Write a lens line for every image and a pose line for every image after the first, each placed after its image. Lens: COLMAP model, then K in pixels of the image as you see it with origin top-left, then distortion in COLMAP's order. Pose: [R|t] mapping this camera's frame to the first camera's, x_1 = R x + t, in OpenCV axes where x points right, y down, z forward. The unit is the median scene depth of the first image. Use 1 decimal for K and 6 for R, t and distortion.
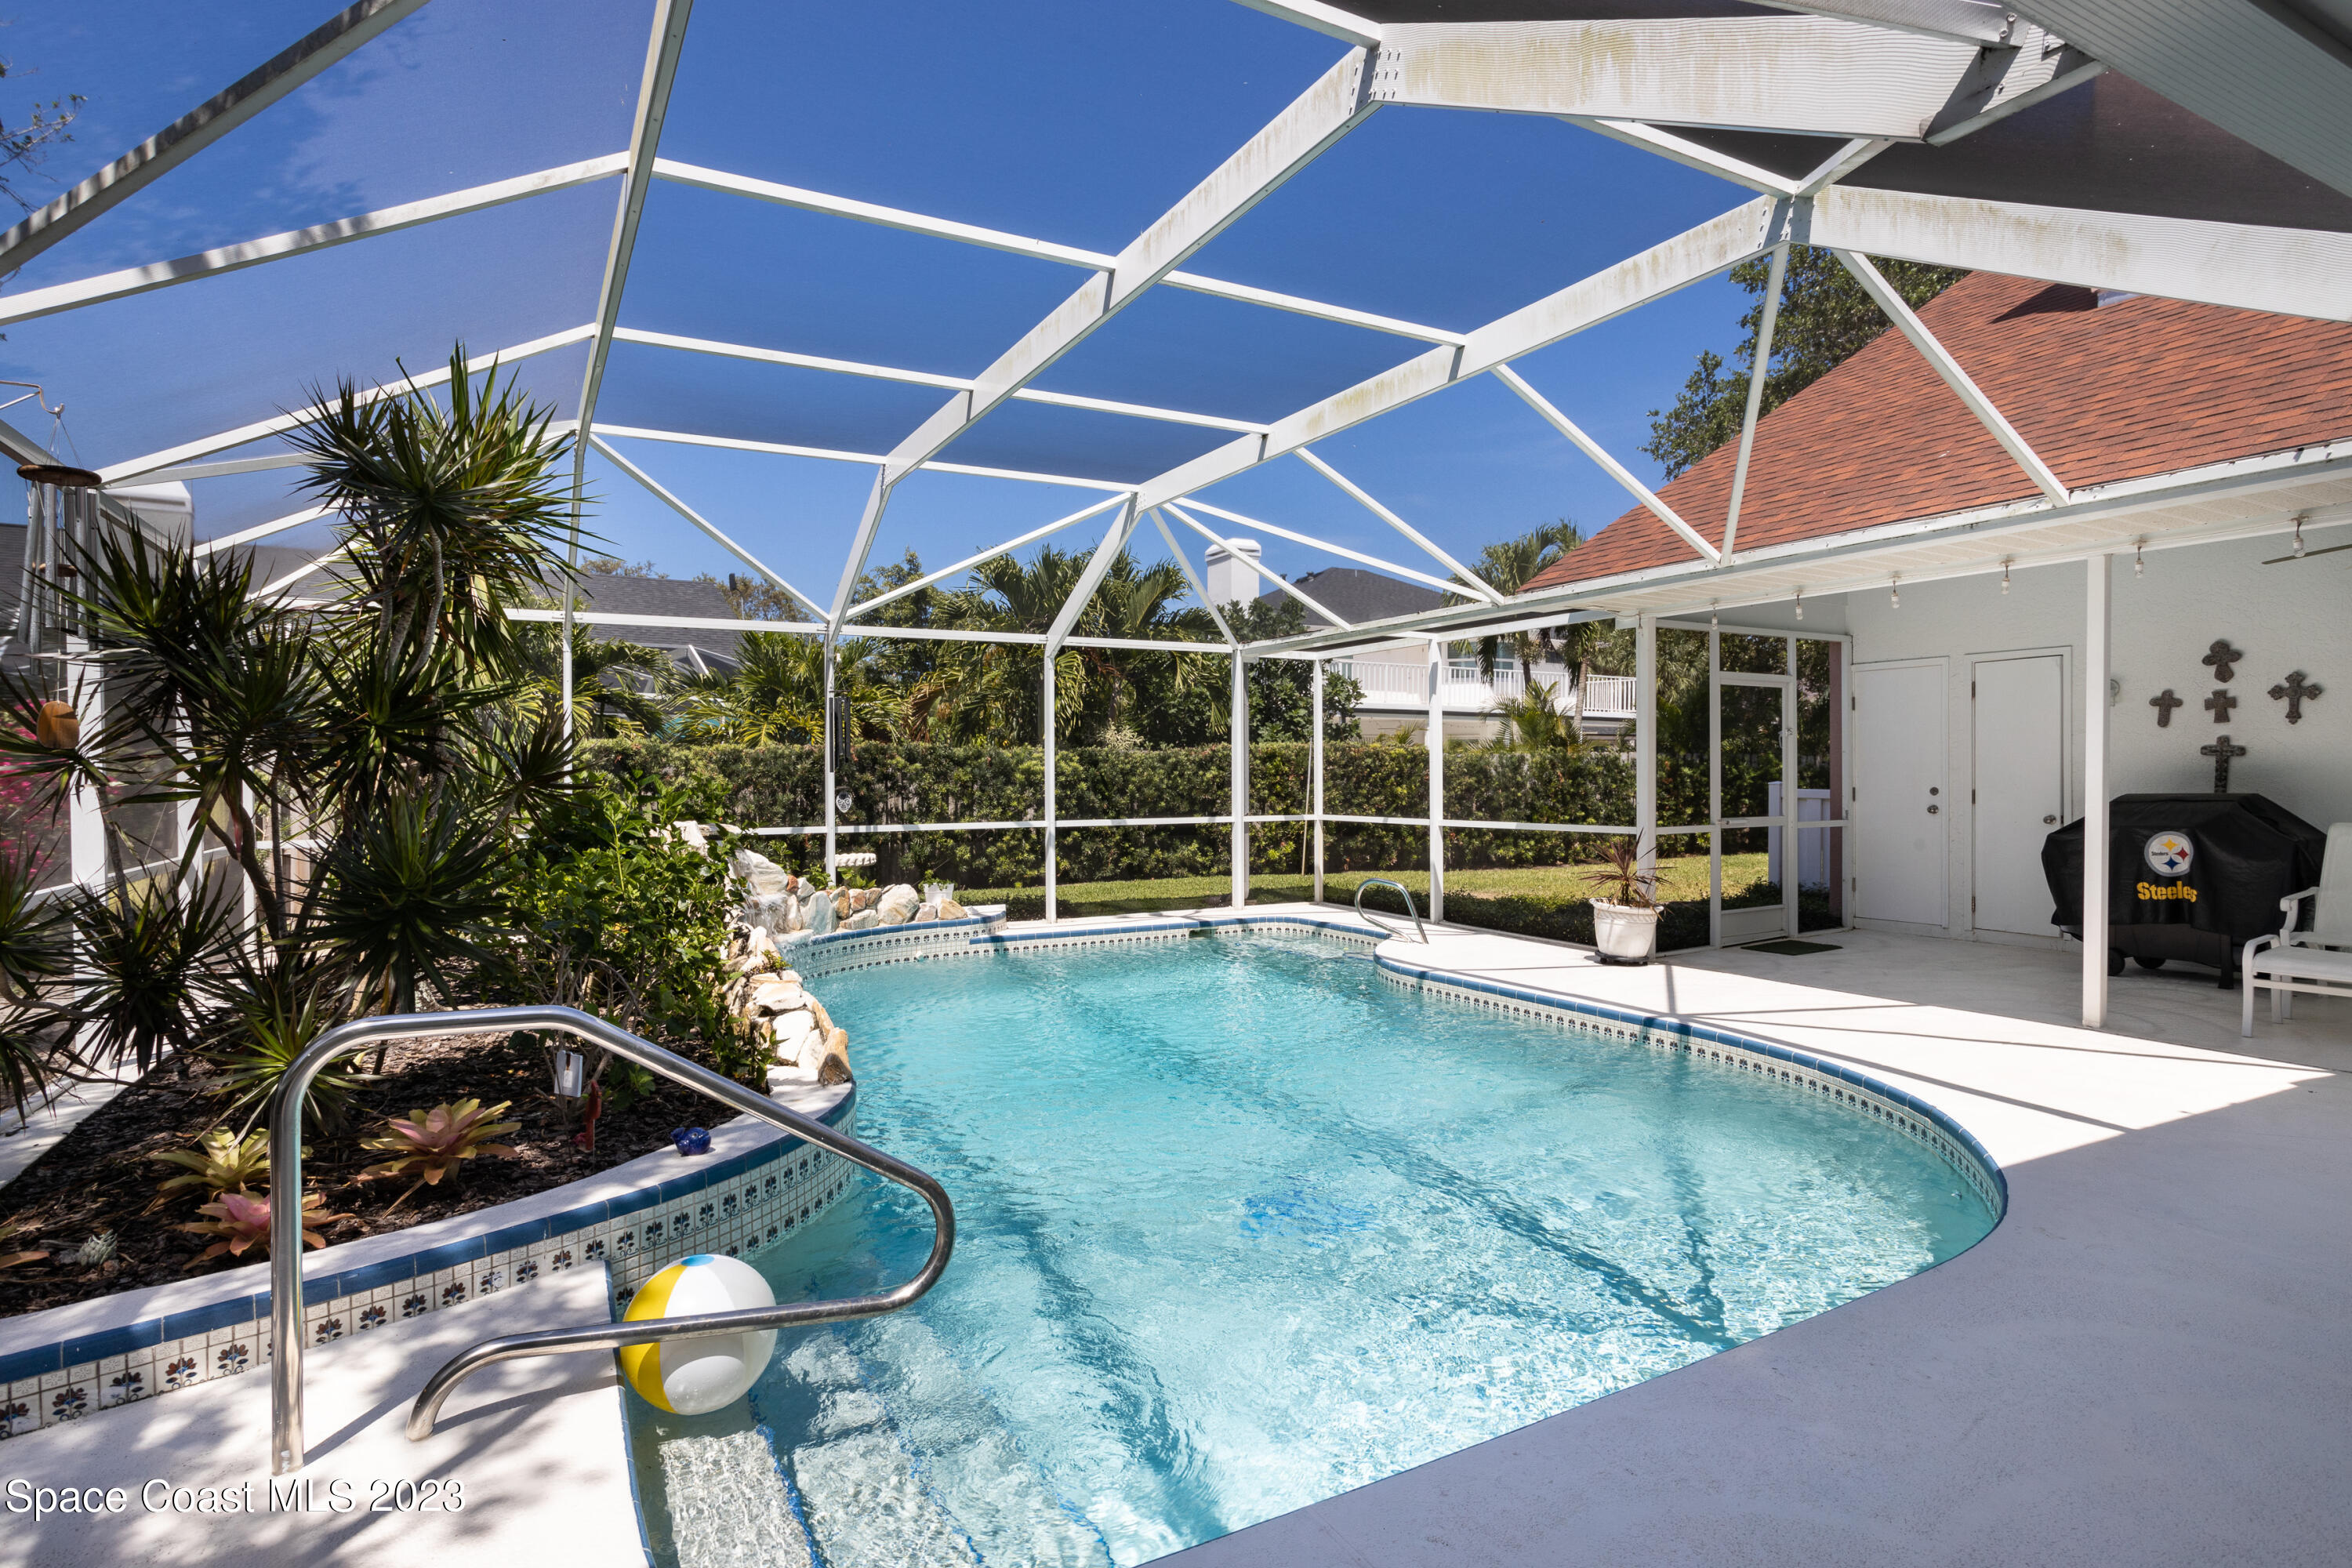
lens RADIAL K [[1214.8, 0, 1161.3], [0, 1214.8, 787.1], [0, 0, 1]] dist [-0.005308, 0.003723]
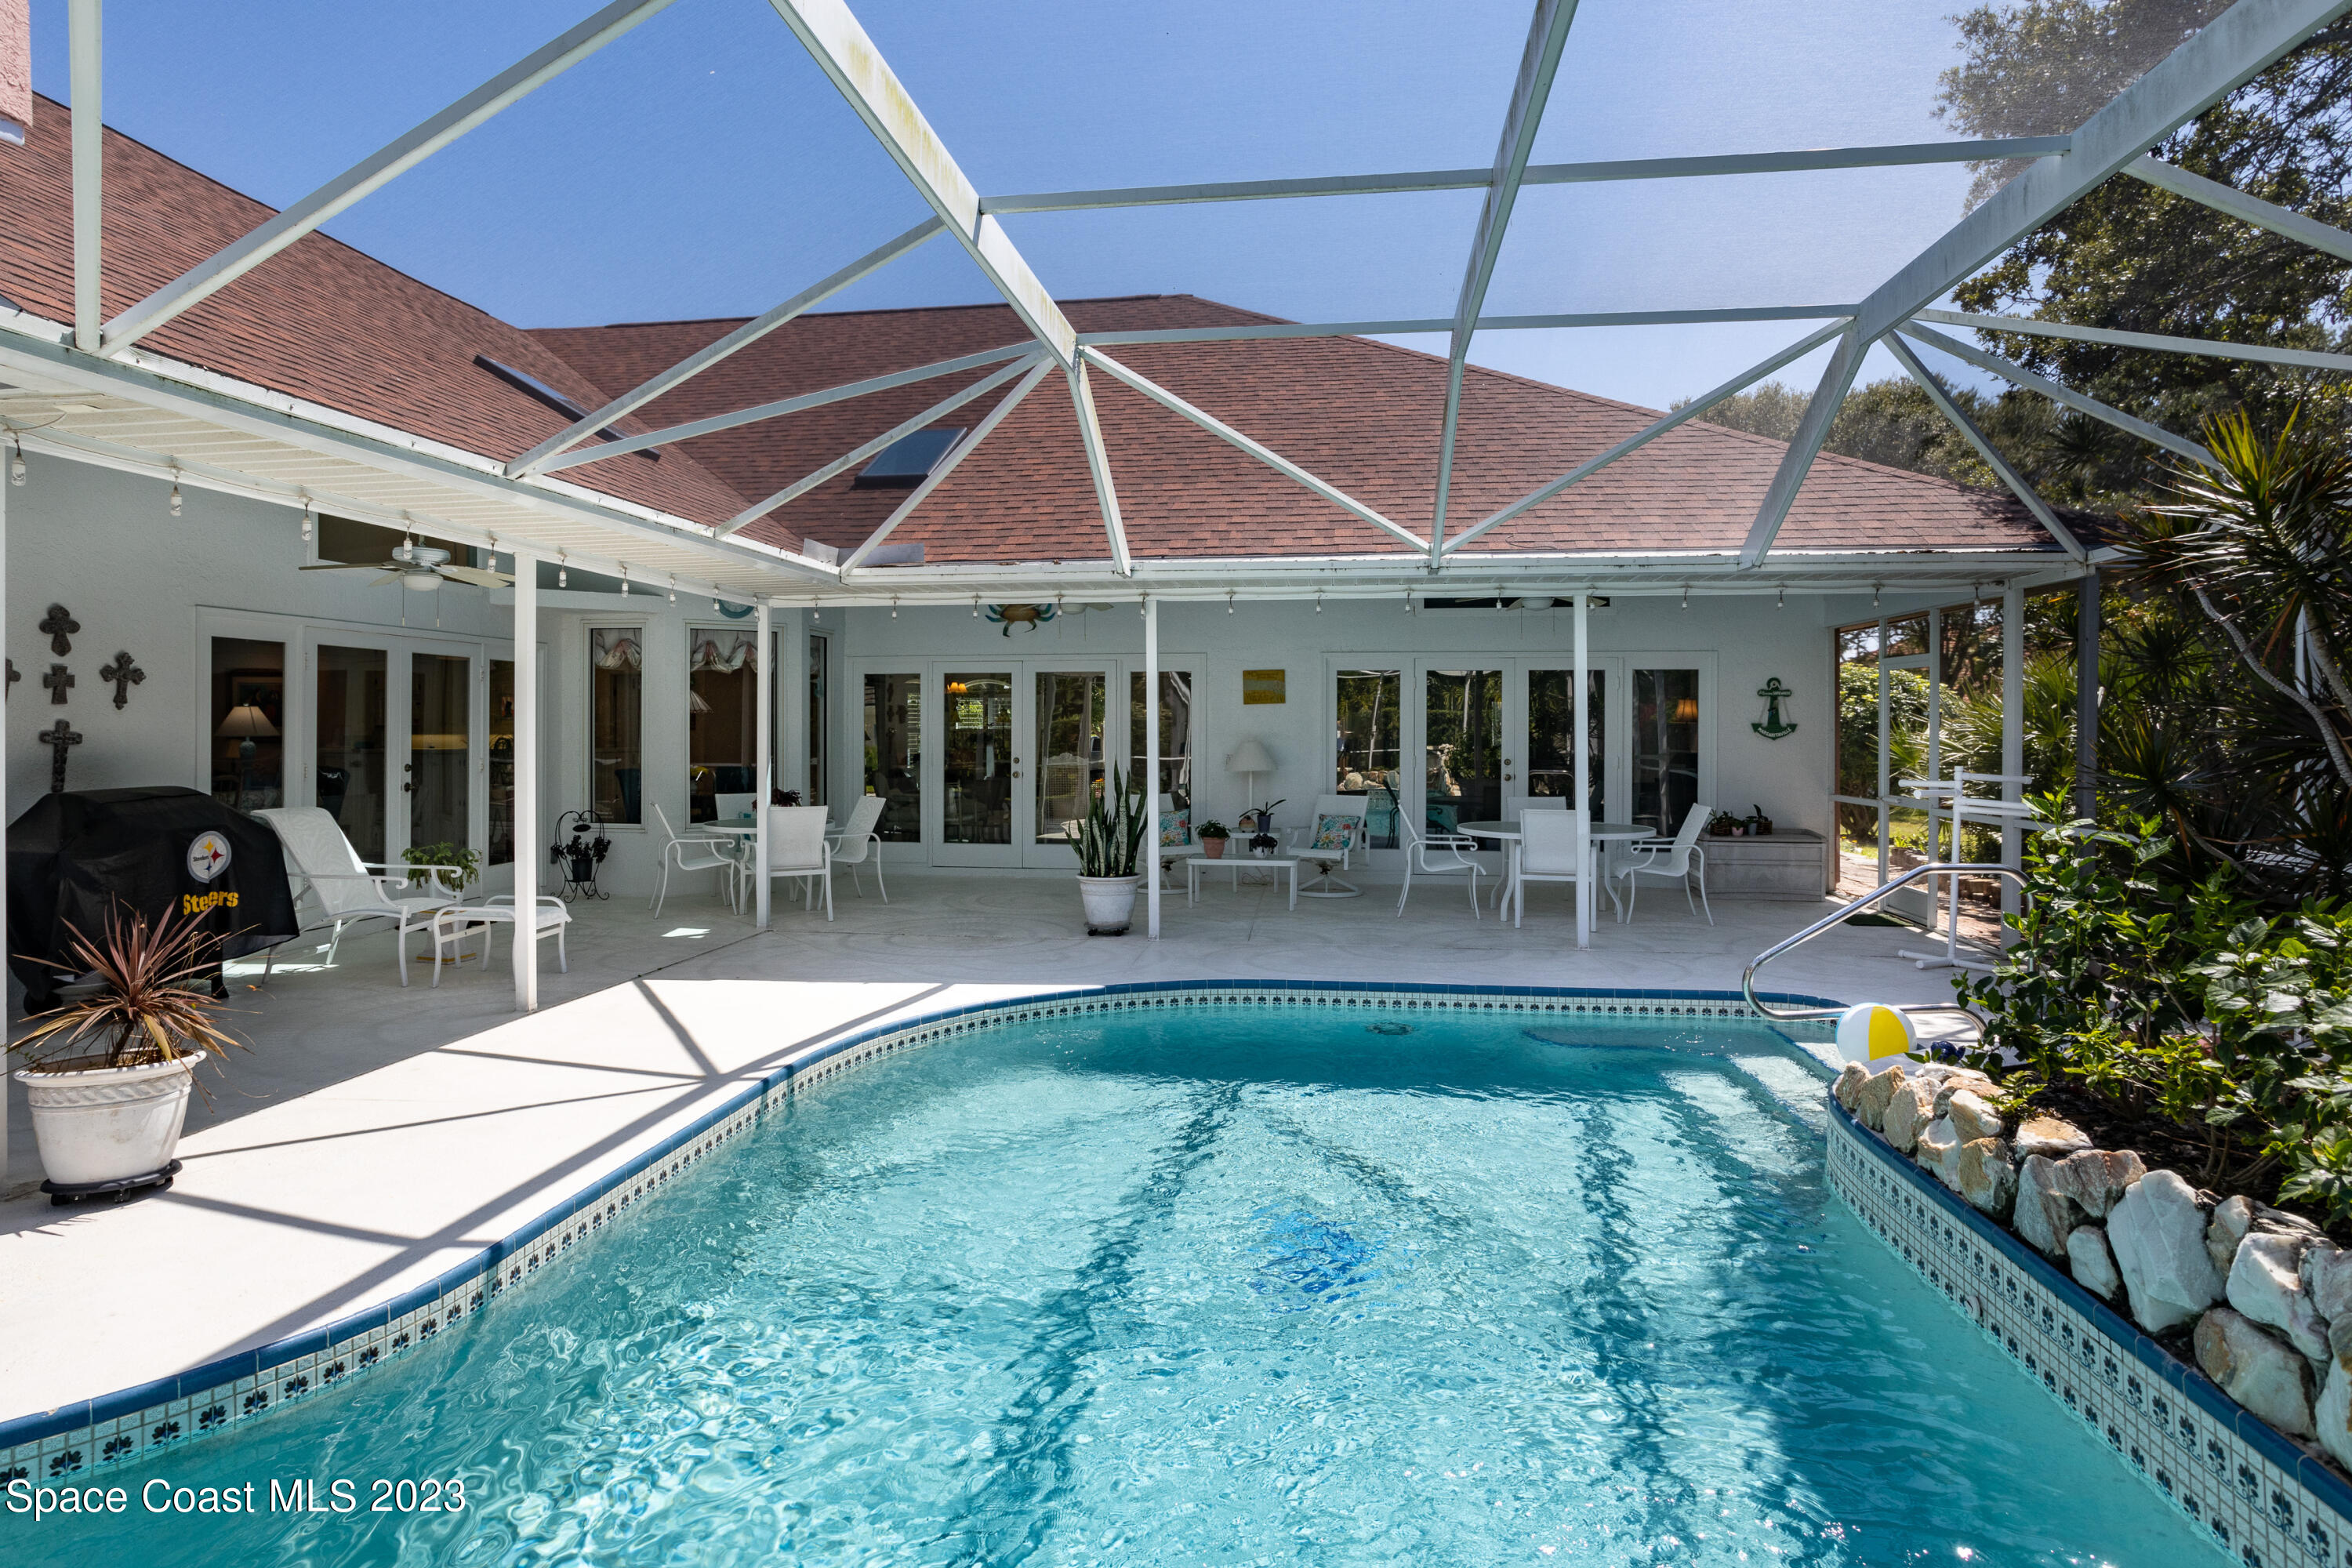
lens RADIAL K [[1280.4, 0, 1168.2], [0, 1280.4, 768.6], [0, 0, 1]] dist [-0.021019, 0.008992]
pose [[-0.811050, -0.005163, 0.584954, -0.250693], [0.006451, 0.999821, 0.017769, -0.019537], [-0.584941, 0.018185, -0.810872, 1.269847]]
